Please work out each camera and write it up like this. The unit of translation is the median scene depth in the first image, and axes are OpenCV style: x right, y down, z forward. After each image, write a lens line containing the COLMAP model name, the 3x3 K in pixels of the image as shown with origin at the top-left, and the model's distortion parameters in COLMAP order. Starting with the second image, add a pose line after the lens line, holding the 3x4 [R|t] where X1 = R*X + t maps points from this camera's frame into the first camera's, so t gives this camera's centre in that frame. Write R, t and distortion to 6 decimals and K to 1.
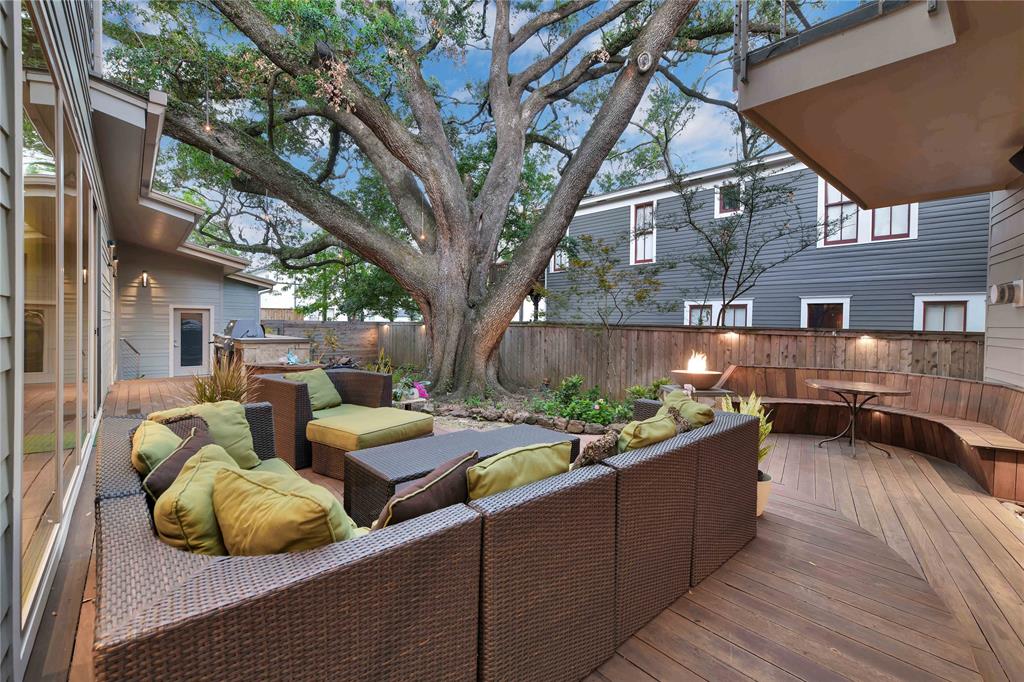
lens RADIAL K [[435.1, 0, 512.0], [0, 435.1, 341.0], [0, 0, 1]] dist [-0.037362, 0.000100]
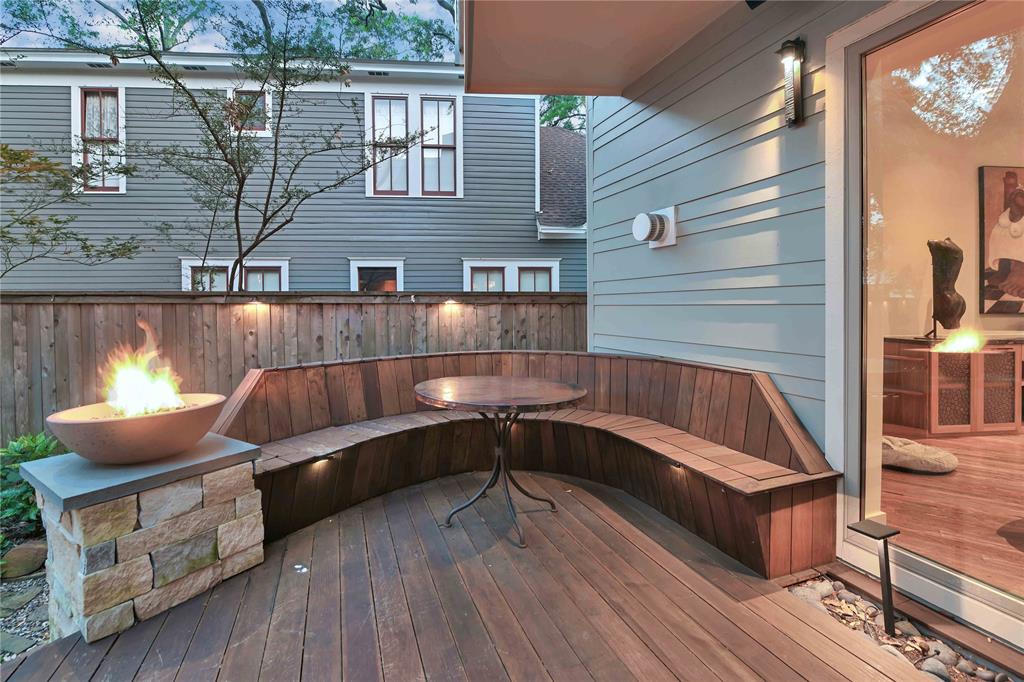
lens RADIAL K [[450.7, 0, 487.7], [0, 450.7, 304.8], [0, 0, 1]] dist [-0.000623, -0.000120]
pose [[0.597500, -0.017561, 0.801677, 0.231903], [0.049718, 0.998648, -0.015180, 0.008118], [-0.800326, 0.048928, 0.597565, 0.431859]]
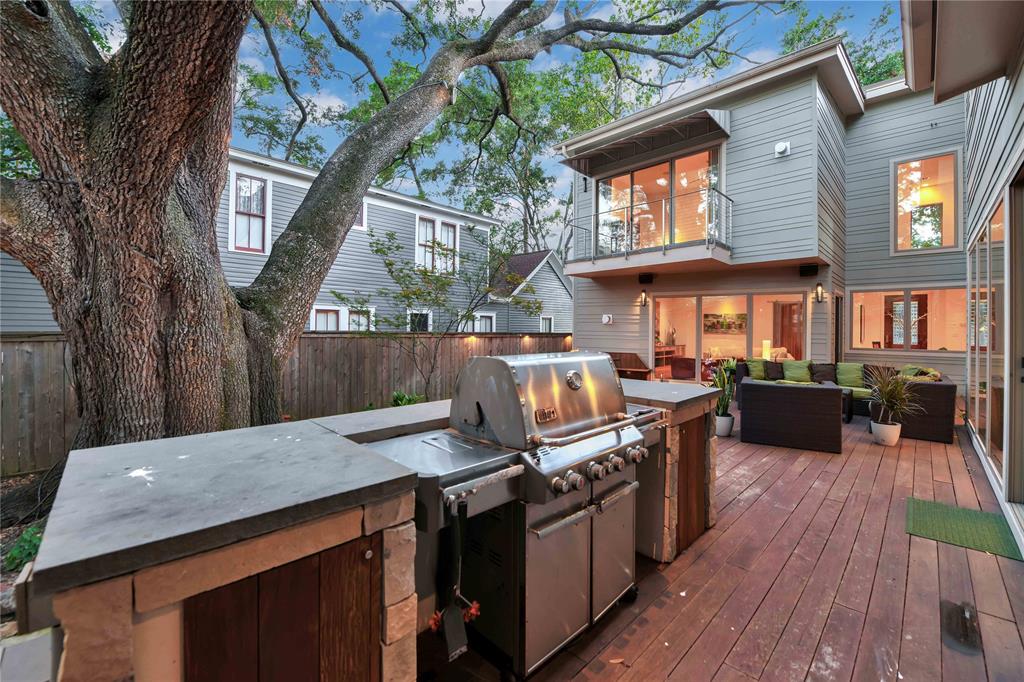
lens RADIAL K [[413.1, 0, 512.1], [0, 413.1, 326.1], [0, 0, 1]] dist [0.000033, 0.000000]
pose [[-0.064874, -0.010953, 0.997833, -0.863122], [0.031798, 0.999409, 0.013037, -0.070380], [-0.997387, 0.032575, -0.064487, 1.018662]]
